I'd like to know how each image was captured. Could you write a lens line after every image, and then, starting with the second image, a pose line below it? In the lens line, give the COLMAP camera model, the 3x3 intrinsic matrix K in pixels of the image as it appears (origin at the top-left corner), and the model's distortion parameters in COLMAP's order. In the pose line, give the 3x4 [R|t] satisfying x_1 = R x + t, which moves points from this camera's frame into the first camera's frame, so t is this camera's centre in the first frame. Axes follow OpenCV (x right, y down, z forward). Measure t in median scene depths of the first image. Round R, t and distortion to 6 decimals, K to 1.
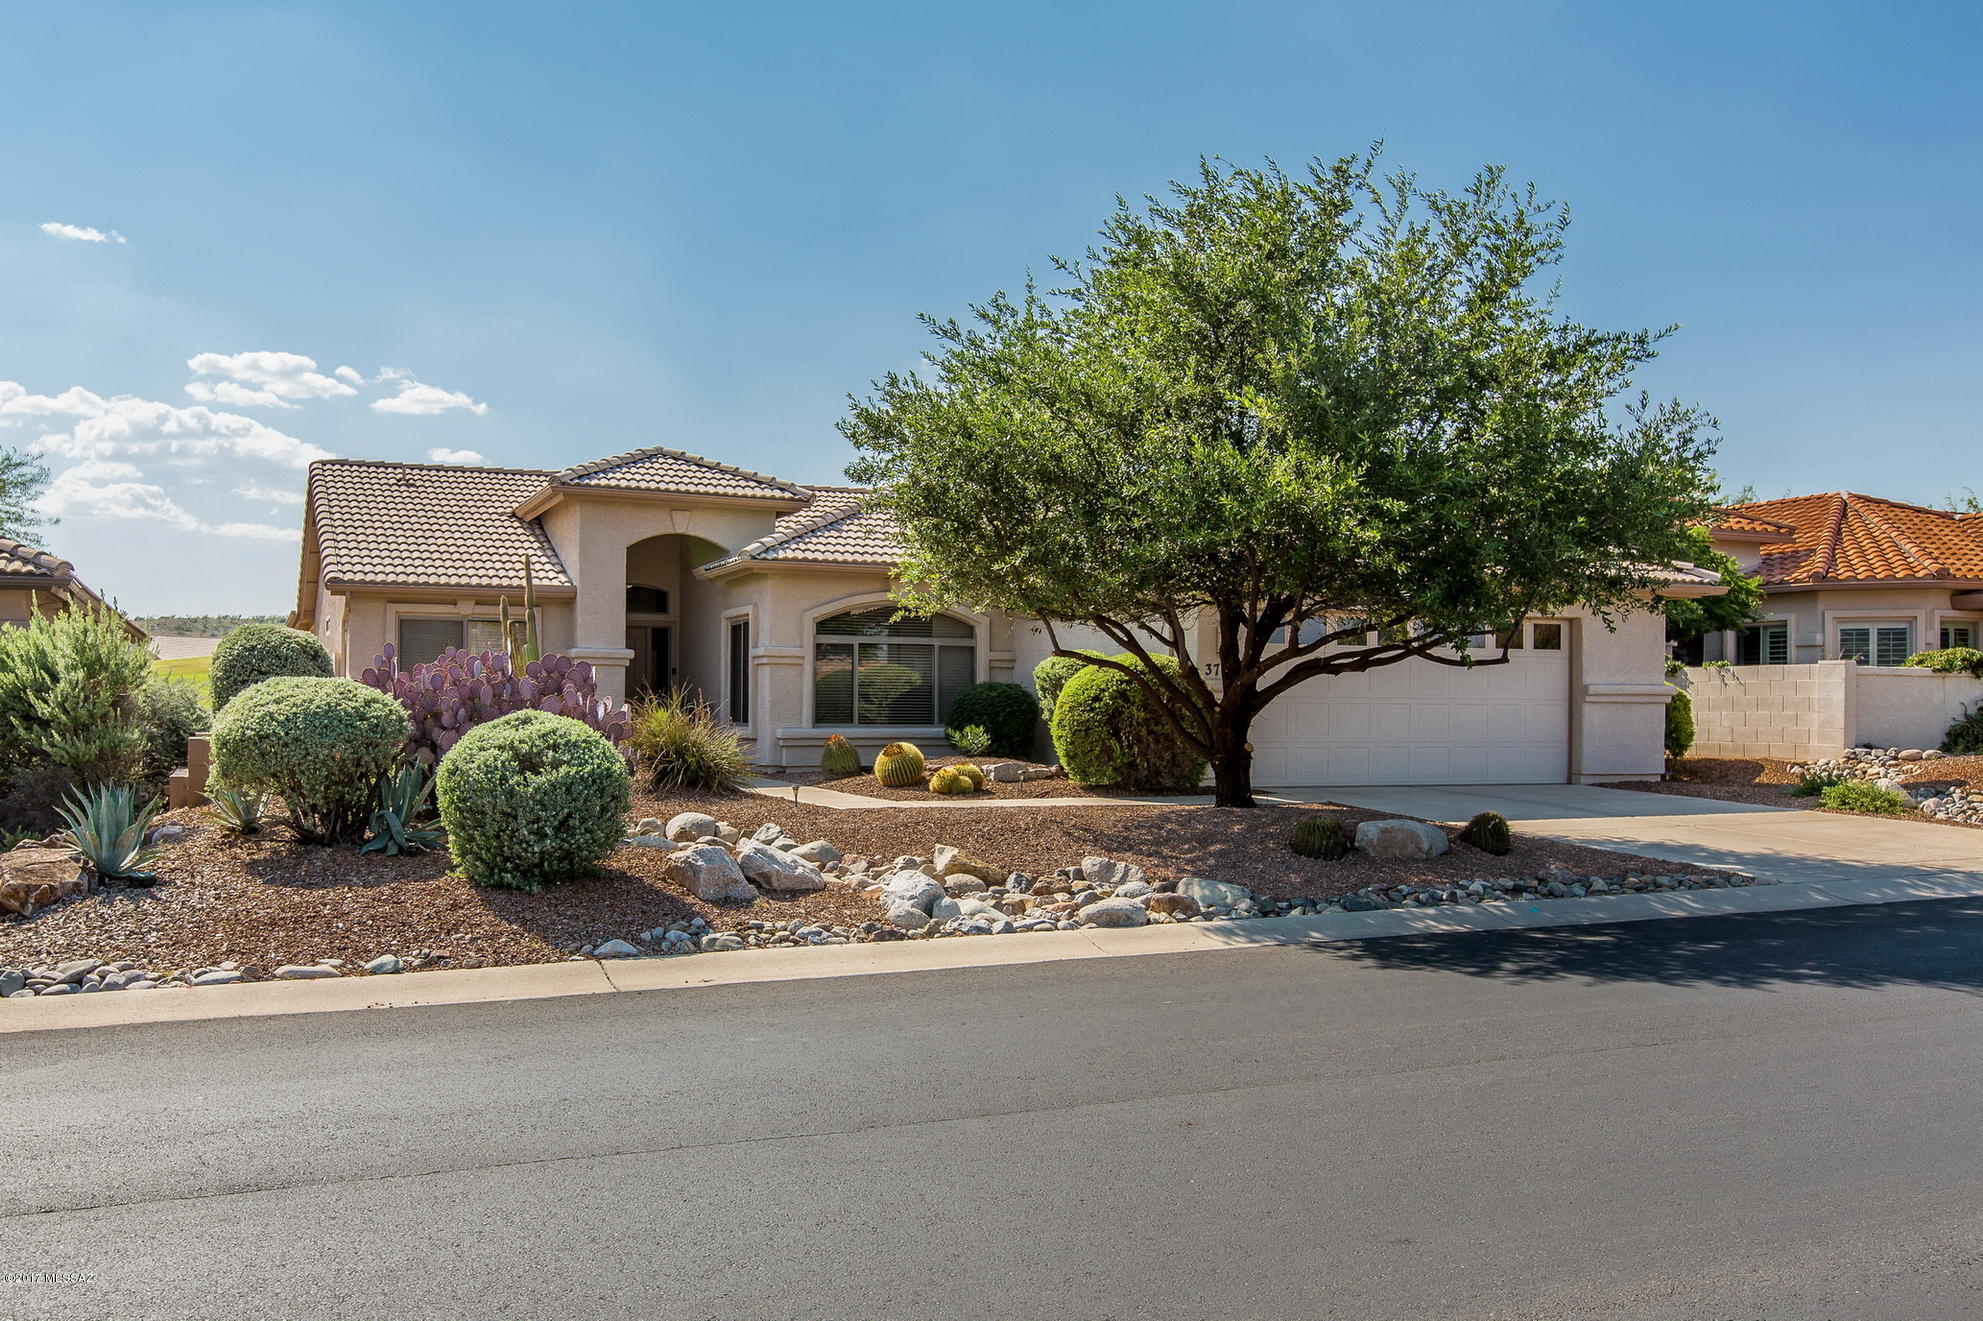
lens RADIAL K [[1511.8, 0, 960.5], [0, 1511.8, 667.5], [0, 0, 1]] dist [-0.000796, -0.001700]
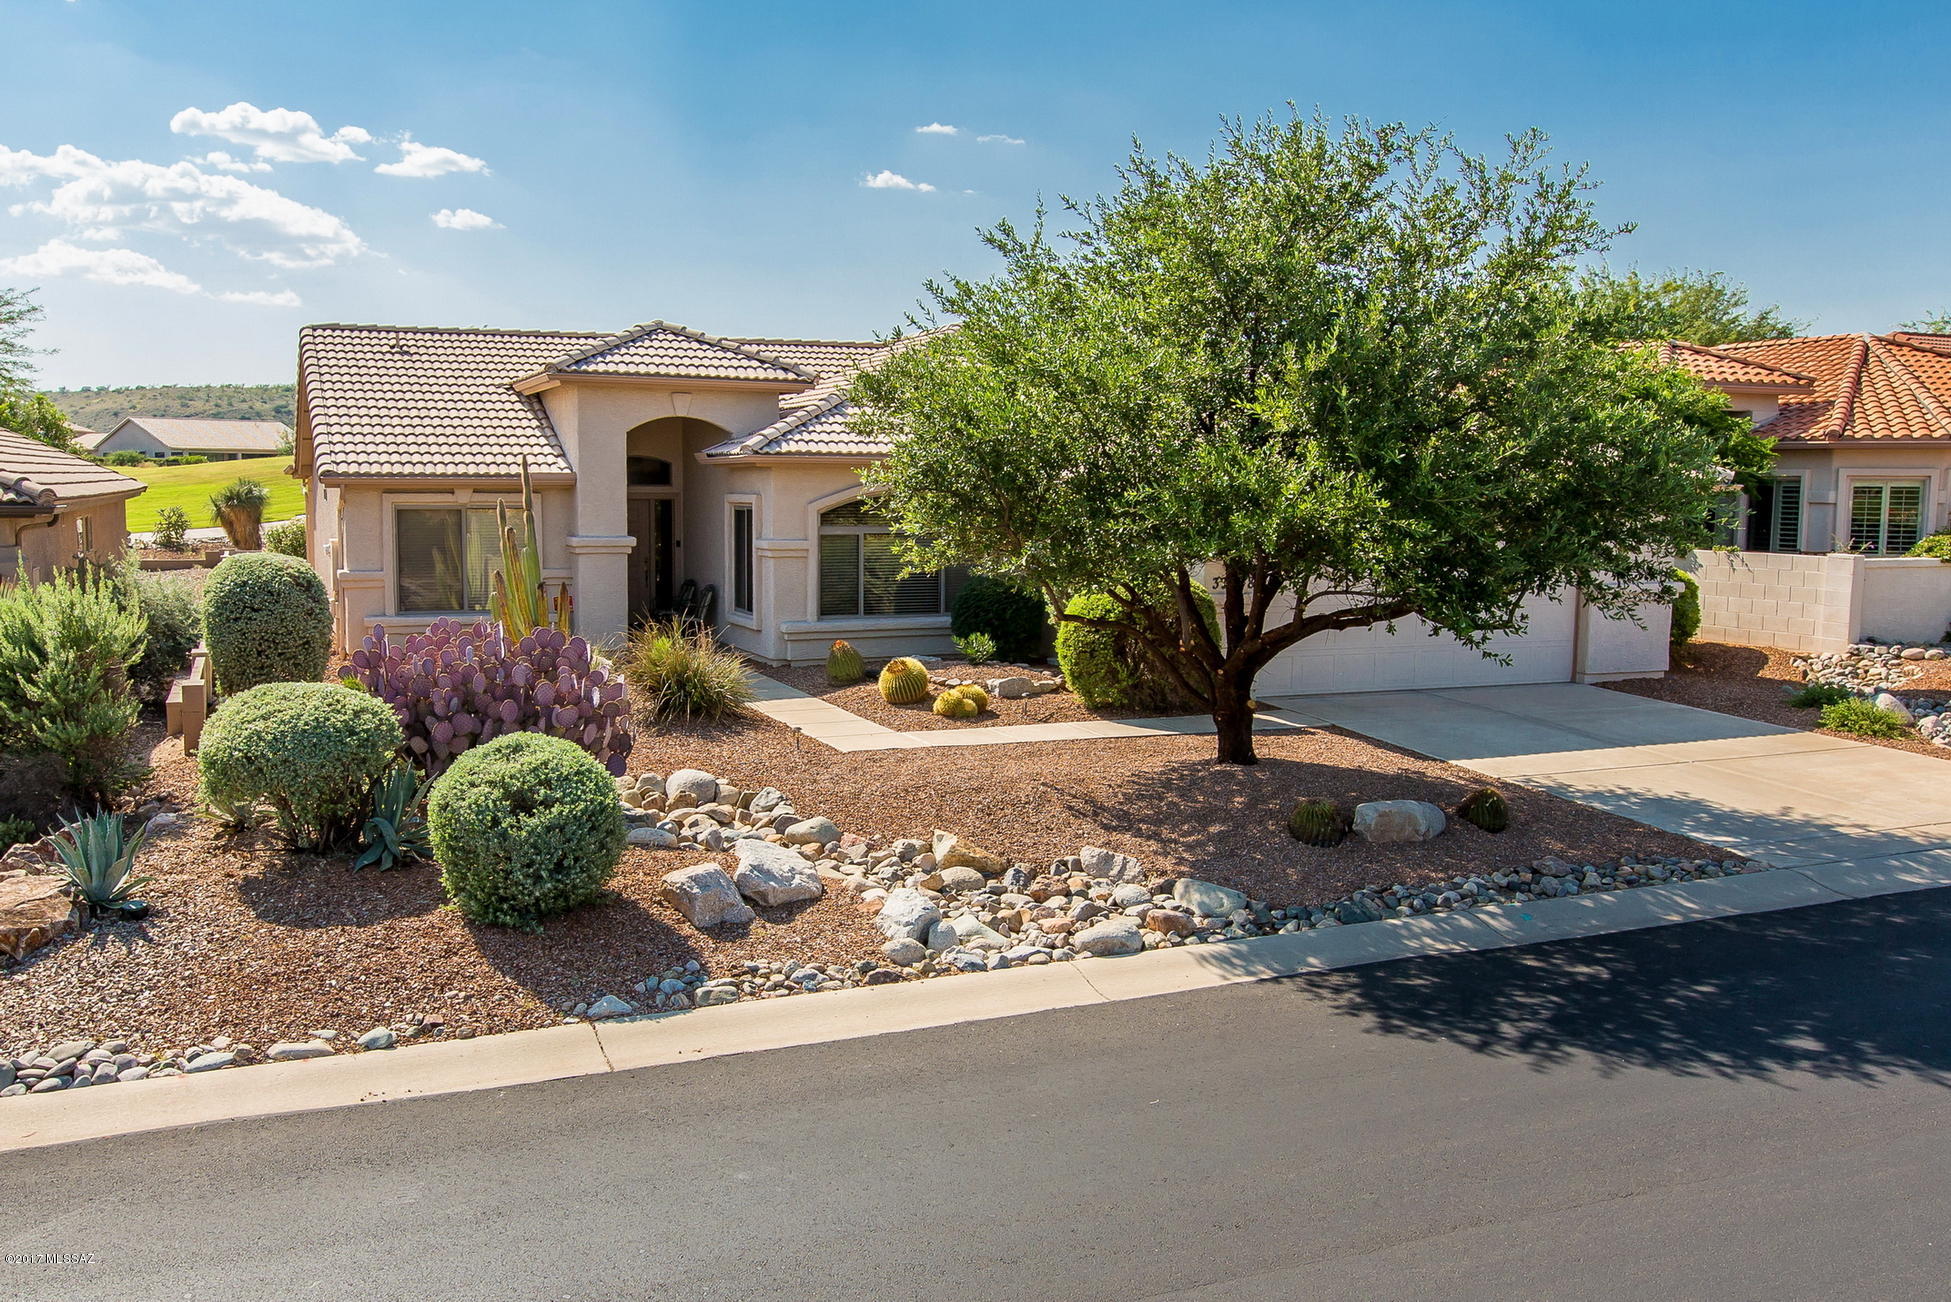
lens RADIAL K [[1516.0, 0, 975.5], [0, 1516.0, 651.0], [0, 0, 1]] dist [0.003194, 0.000626]
pose [[0.999972, 0.006864, 0.003074, 0.006410], [-0.007162, 0.993819, 0.110784, -0.106622], [-0.002295, -0.110803, 0.993840, 0.017092]]
